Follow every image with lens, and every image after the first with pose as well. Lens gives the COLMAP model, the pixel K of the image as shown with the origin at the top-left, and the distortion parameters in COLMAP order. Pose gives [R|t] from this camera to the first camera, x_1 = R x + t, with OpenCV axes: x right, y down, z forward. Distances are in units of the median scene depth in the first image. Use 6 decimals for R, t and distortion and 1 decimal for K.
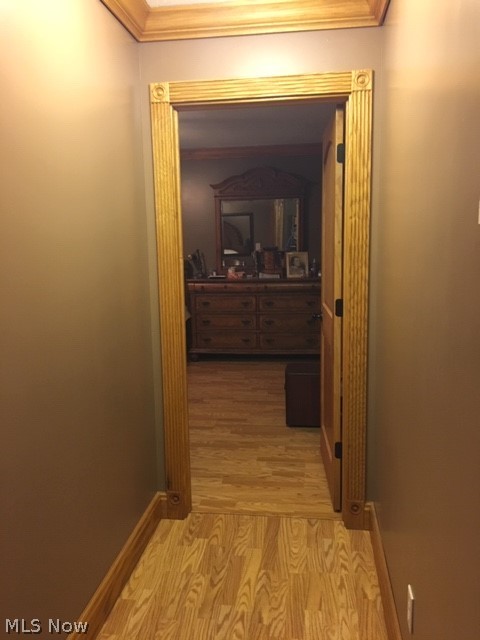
lens RADIAL K [[549.0, 0, 240.8], [0, 549.0, 315.1], [0, 0, 1]] dist [0.081277, -0.094264]
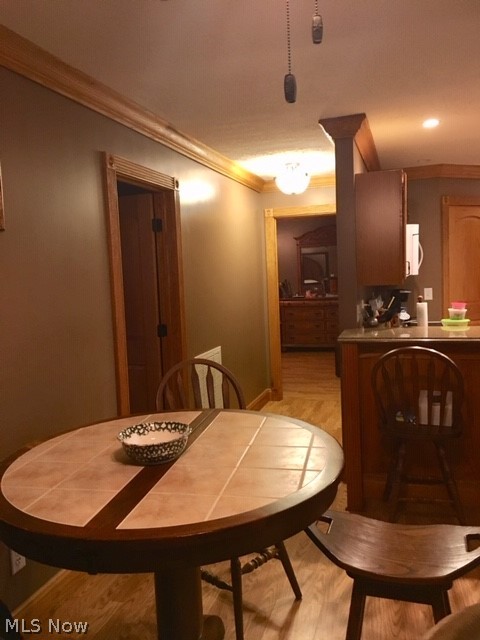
lens RADIAL K [[549.0, 0, 243.1], [0, 549.0, 322.1], [0, 0, 1]] dist [0.081277, -0.094264]
pose [[0.987091, -0.009619, -0.159871, 0.049825], [0.002059, 0.998875, -0.047382, 0.075243], [0.160147, 0.046441, 0.986000, -0.554554]]
